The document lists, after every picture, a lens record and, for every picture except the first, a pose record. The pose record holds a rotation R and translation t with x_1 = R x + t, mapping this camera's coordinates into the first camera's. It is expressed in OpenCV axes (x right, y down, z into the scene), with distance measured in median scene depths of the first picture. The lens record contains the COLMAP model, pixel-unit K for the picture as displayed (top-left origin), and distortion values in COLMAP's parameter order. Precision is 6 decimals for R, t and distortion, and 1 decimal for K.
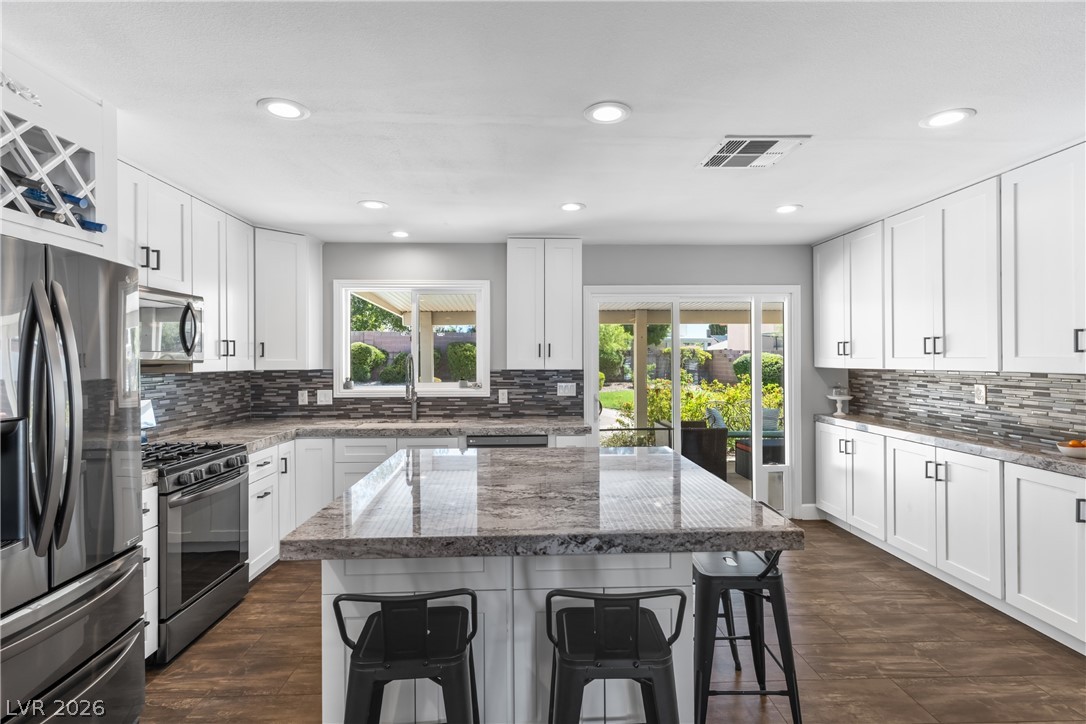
lens RADIAL K [[547.6, 0, 543.0], [0, 547.6, 362.0], [0, 0, 1]] dist [0.015013, 0.000420]
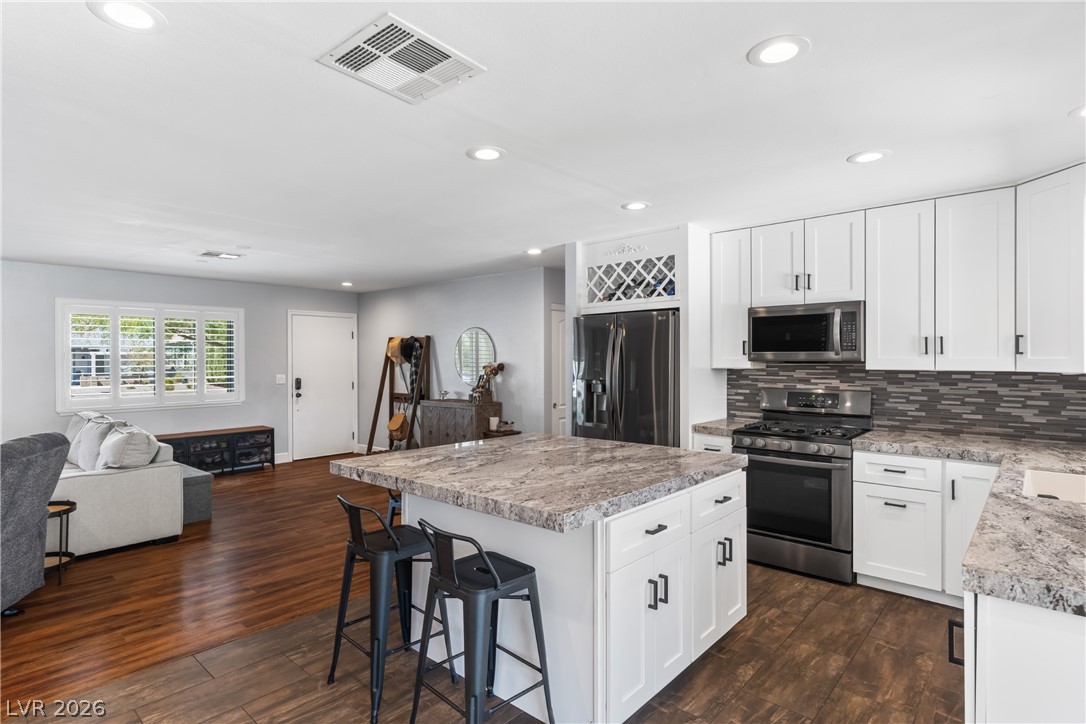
lens RADIAL K [[579.1, 0, 543.0], [0, 579.1, 362.0], [0, 0, 1]] dist [0.014157, 0.000003]
pose [[-0.707784, 0.013416, -0.706301, 0.453783], [0.004703, 0.999887, 0.014279, -0.011389], [0.706413, 0.006785, -0.707767, 0.973516]]
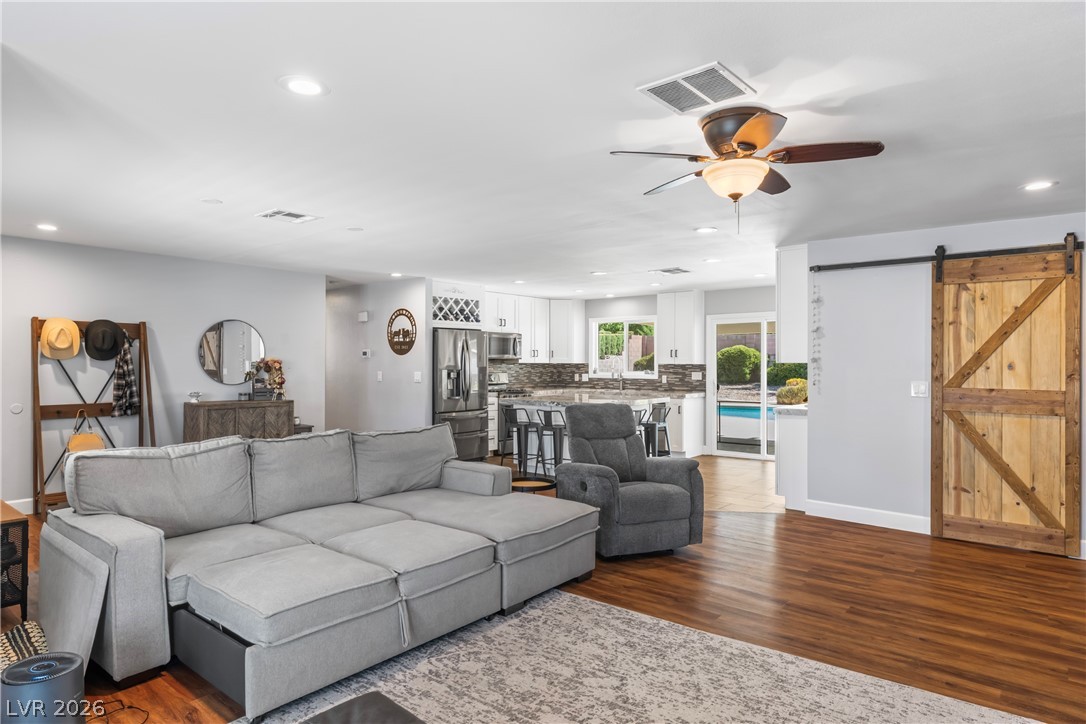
lens RADIAL K [[651.6, 0, 543.0], [0, 651.6, 362.0], [0, 0, 1]] dist [-0.000108, -0.000112]
pose [[0.739808, 0.003136, -0.672811, 1.087830], [-0.007930, 0.999960, -0.004059, 0.018901], [0.672772, 0.008339, 0.739803, -0.860061]]
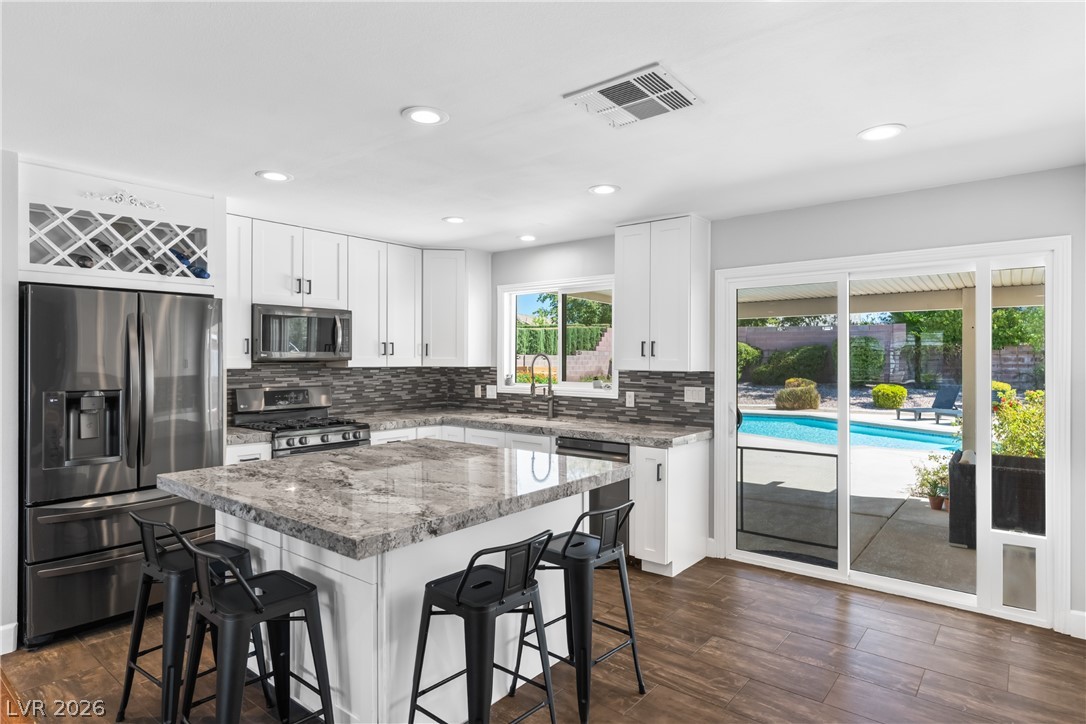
lens RADIAL K [[604.6, 0, 543.0], [0, 604.6, 362.0], [0, 0, 1]] dist [0.005294, 0.001444]
pose [[0.749741, 0.009292, -0.661667, 0.495488], [-0.007724, 0.999956, 0.005290, -0.003770], [0.661687, 0.001145, 0.749779, 0.149028]]
